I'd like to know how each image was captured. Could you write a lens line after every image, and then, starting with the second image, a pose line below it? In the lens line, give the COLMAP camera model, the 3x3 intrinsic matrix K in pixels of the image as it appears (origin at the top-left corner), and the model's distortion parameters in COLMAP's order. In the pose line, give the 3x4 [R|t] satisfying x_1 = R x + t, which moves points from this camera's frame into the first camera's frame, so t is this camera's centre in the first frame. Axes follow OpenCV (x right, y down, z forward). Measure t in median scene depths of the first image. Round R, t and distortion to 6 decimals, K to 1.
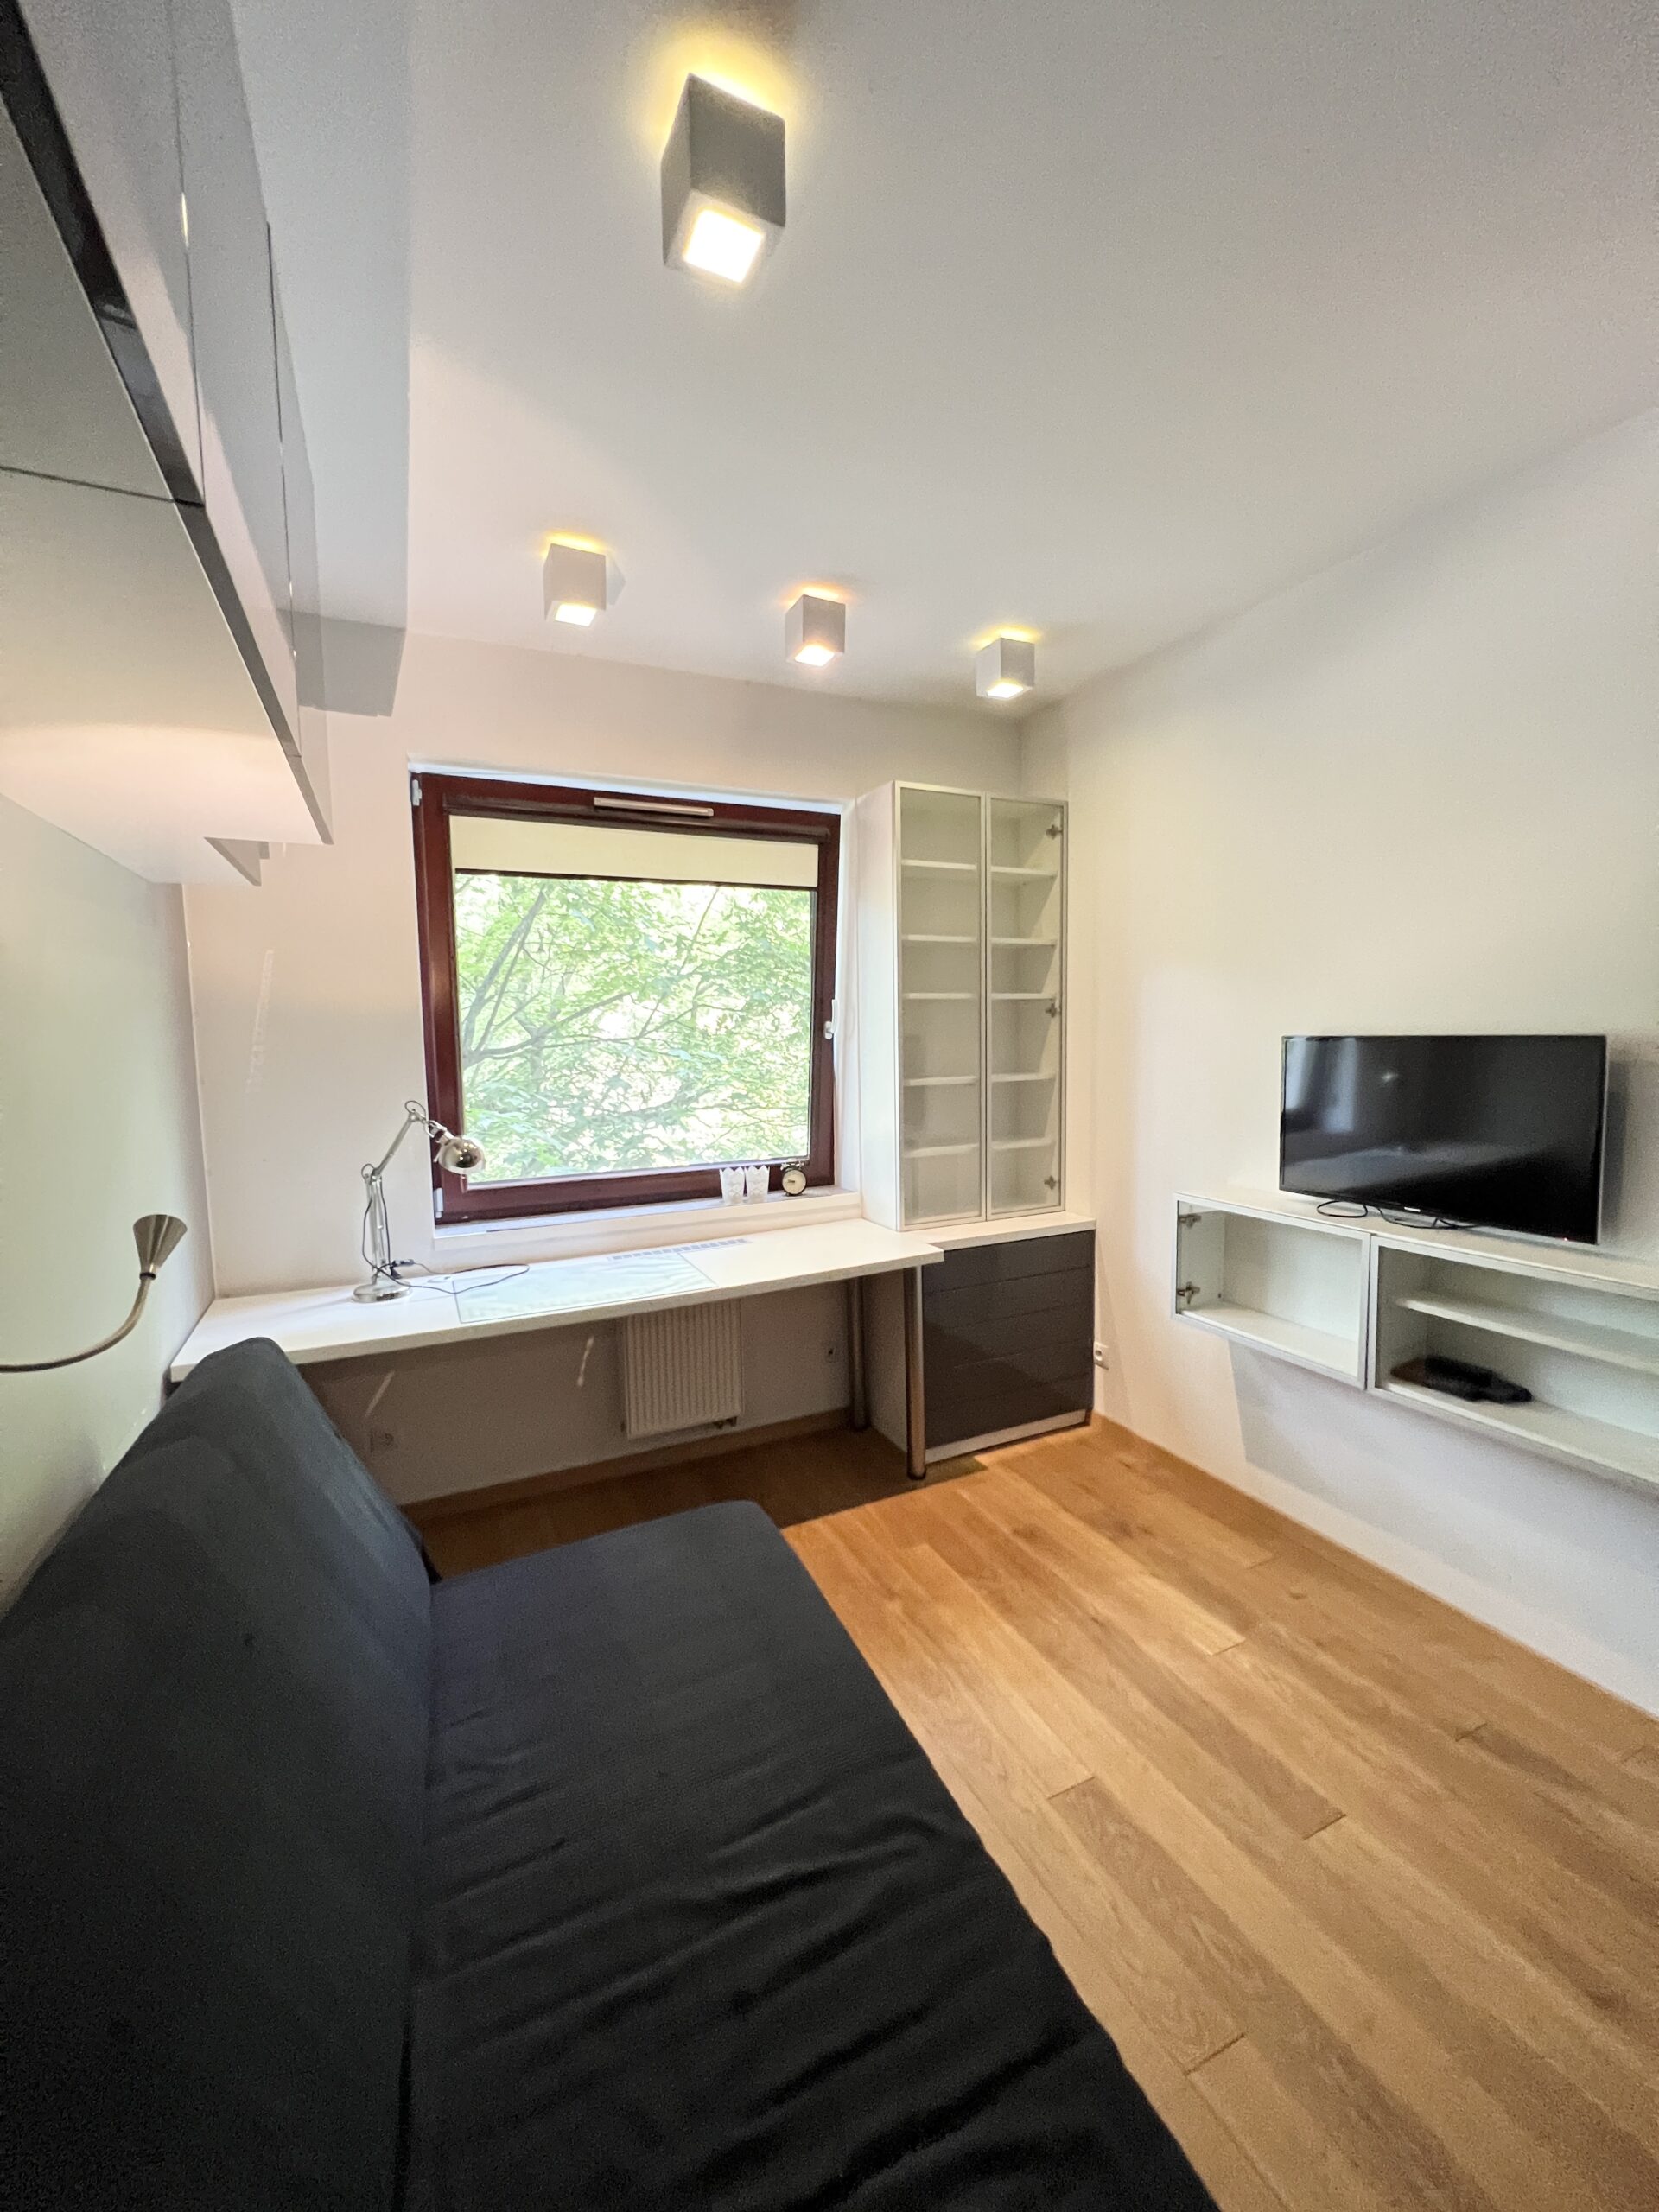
lens RADIAL K [[884.9, 0, 828.7], [0, 884.9, 1101.4], [0, 0, 1]] dist [-0.002849, 0.000784]
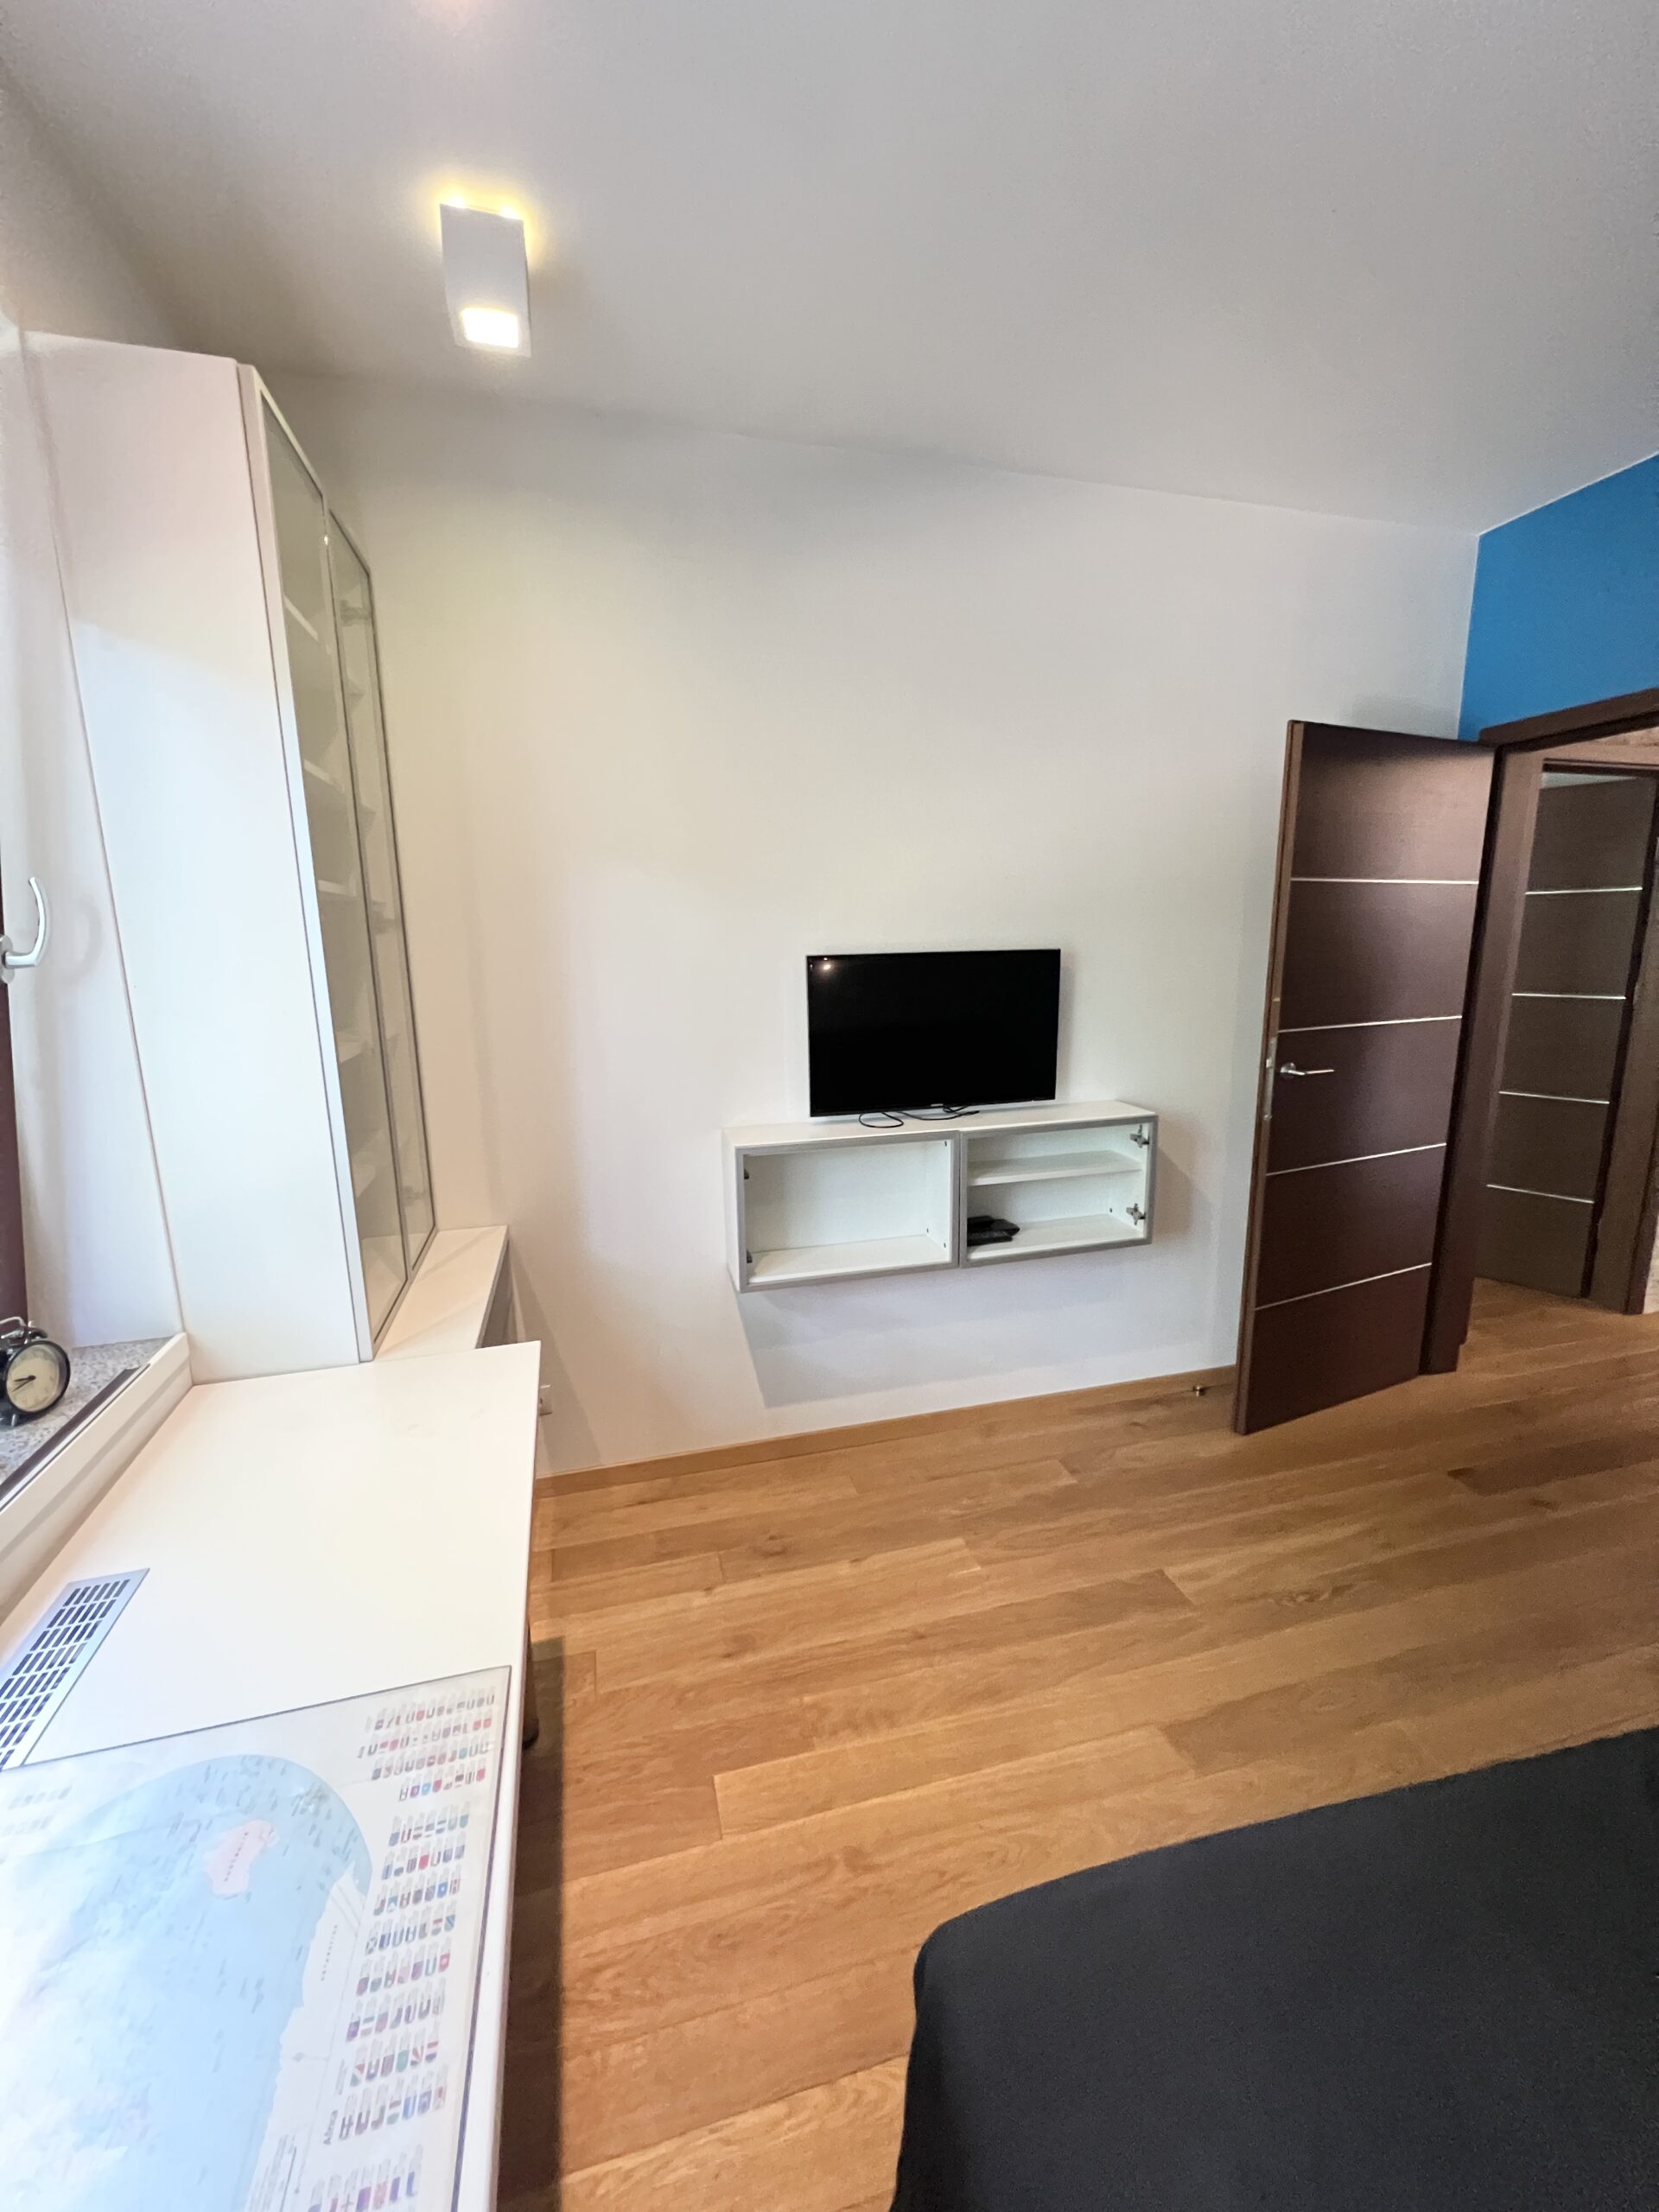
lens RADIAL K [[884.9, 0, 820.5], [0, 884.9, 1105.1], [0, 0, 1]] dist [-0.002849, 0.000784]
pose [[0.184283, -0.168000, 0.968409, -0.369945], [0.093895, 0.983786, 0.152800, -0.051787], [-0.978378, 0.062771, 0.197070, 0.708646]]
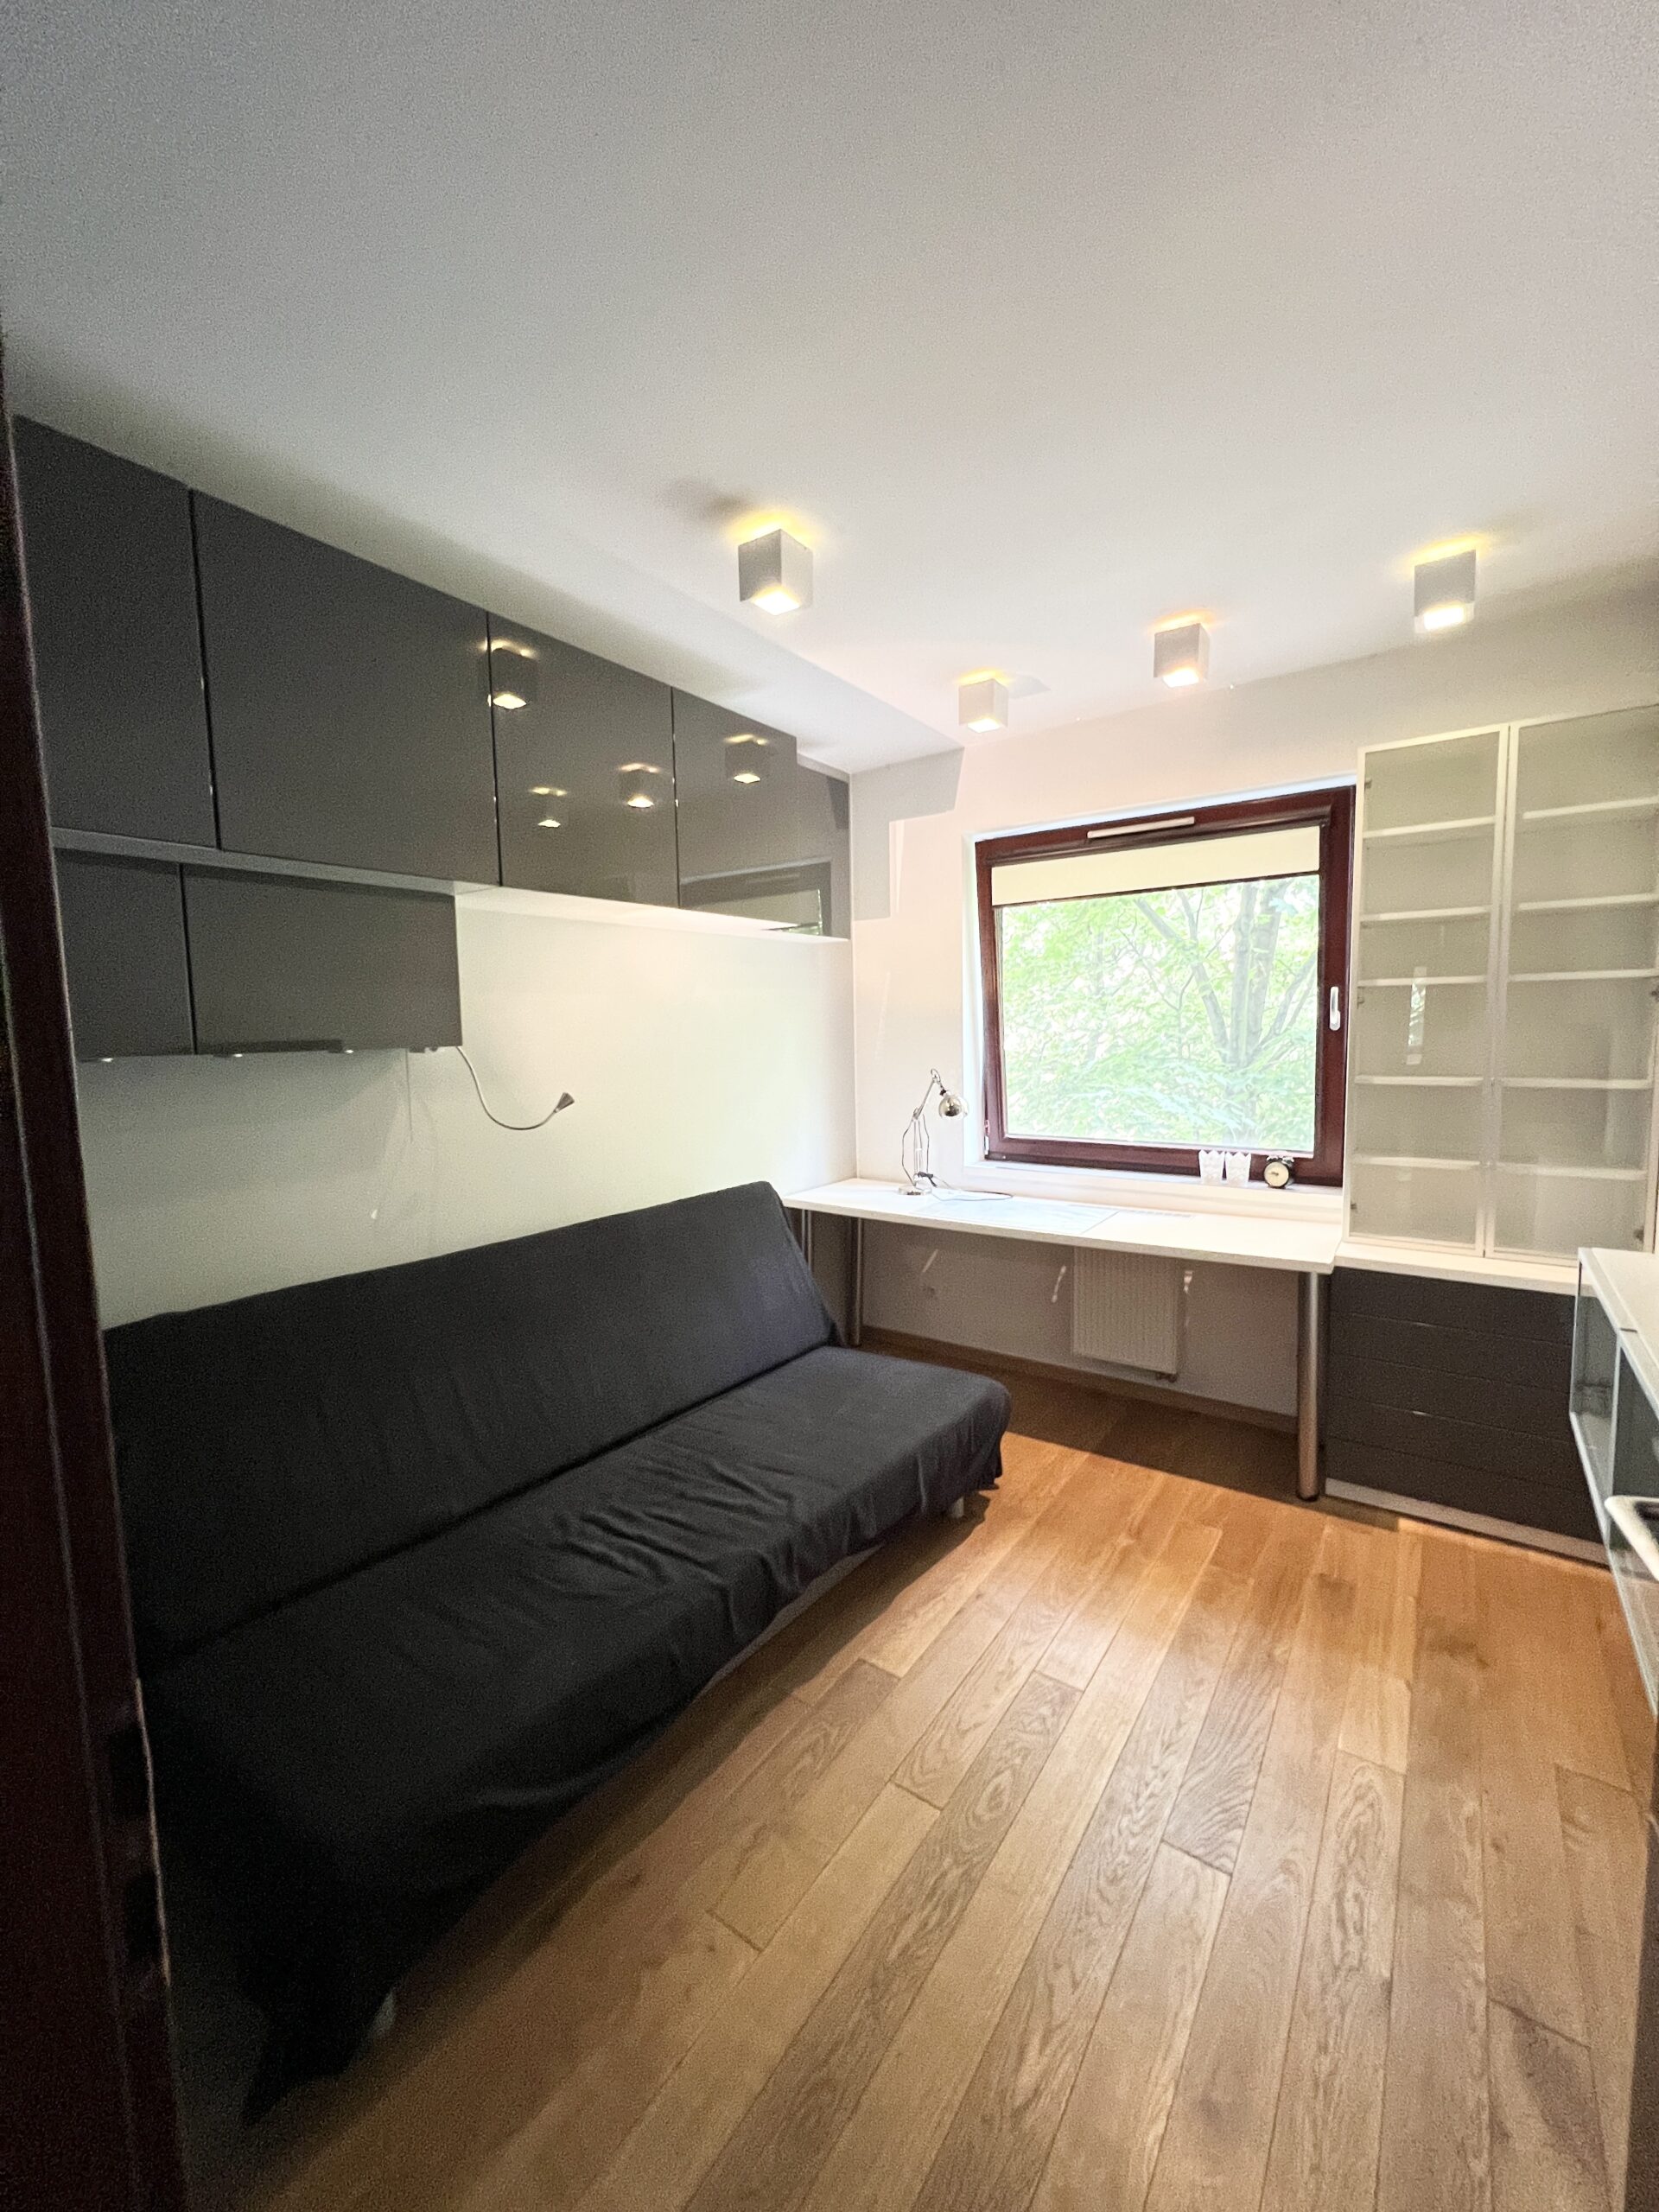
lens RADIAL K [[884.9, 0, 829.5], [0, 884.9, 1102.2], [0, 0, 1]] dist [-0.002849, 0.000784]
pose [[0.486686, 0.081254, -0.869790, 0.667688], [-0.060773, 0.996402, 0.059077, -0.020084], [0.871460, 0.024108, 0.489873, 0.093358]]
